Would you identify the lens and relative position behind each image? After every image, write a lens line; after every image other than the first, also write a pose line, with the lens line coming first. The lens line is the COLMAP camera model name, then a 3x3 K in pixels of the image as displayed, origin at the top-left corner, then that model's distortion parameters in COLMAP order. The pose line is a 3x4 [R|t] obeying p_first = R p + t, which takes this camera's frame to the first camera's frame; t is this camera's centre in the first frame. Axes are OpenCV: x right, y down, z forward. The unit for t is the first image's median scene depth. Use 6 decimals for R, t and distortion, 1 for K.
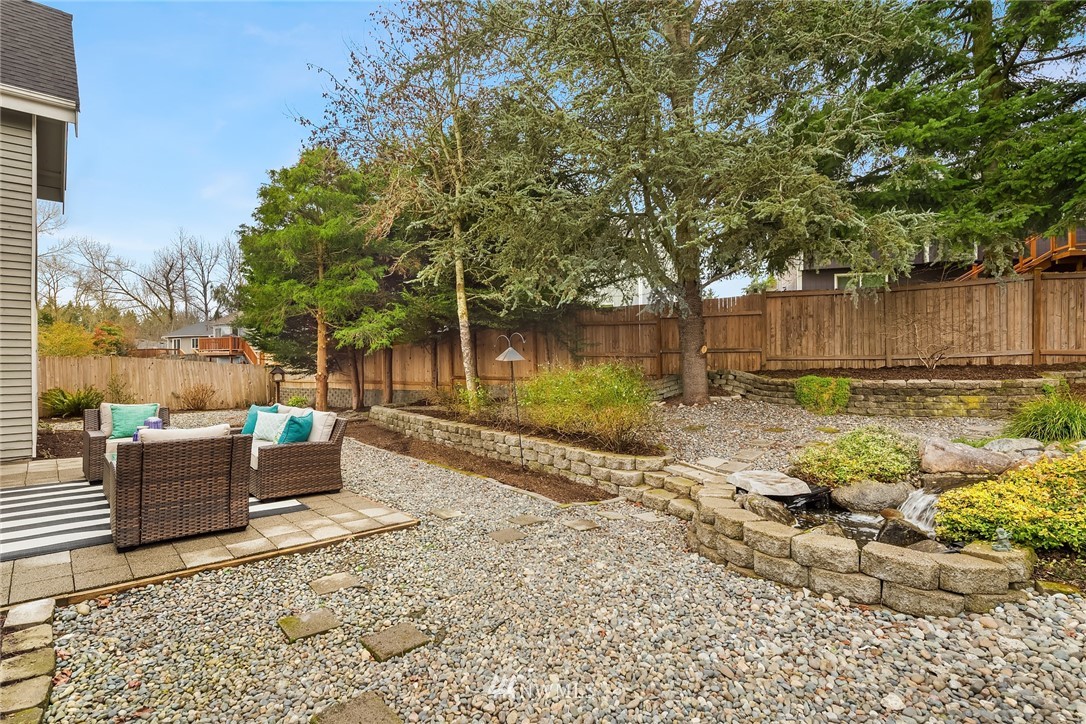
lens RADIAL K [[531.3, 0, 543.0], [0, 531.3, 362.0], [0, 0, 1]] dist [0.000288, -0.000193]
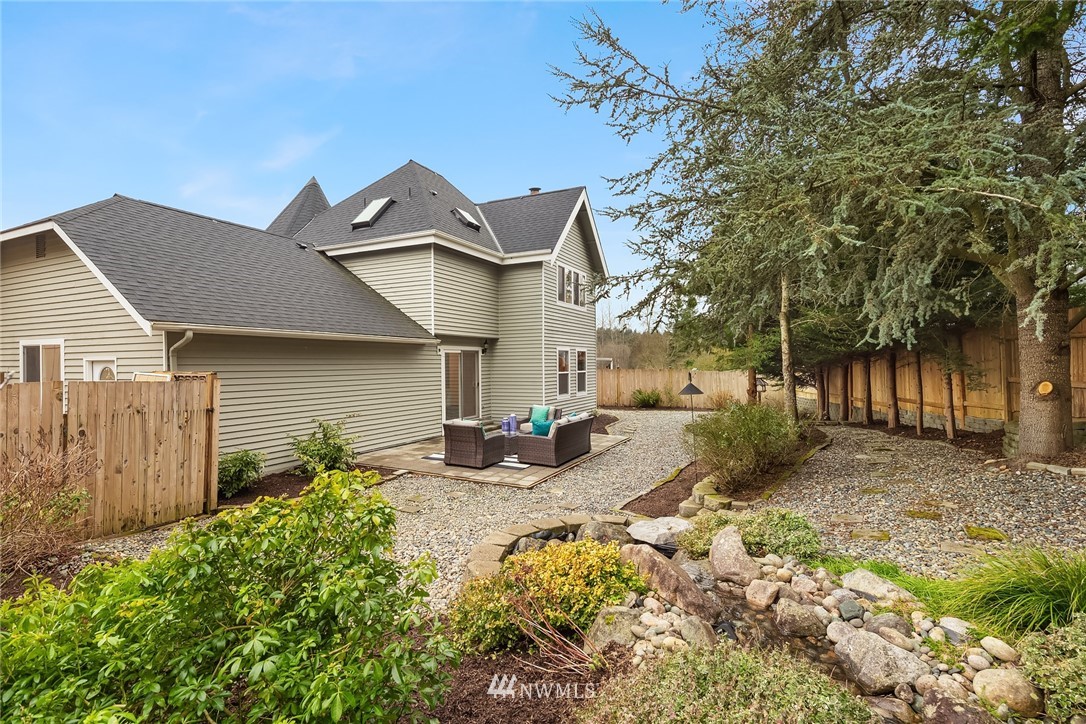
lens RADIAL K [[531.3, 0, 543.0], [0, 531.3, 362.0], [0, 0, 1]] dist [0.000288, -0.000193]
pose [[0.334805, 0.003651, -0.942281, 0.994024], [0.008892, 0.999936, 0.007033, -0.091795], [0.942246, -0.010733, 0.334751, 0.298124]]
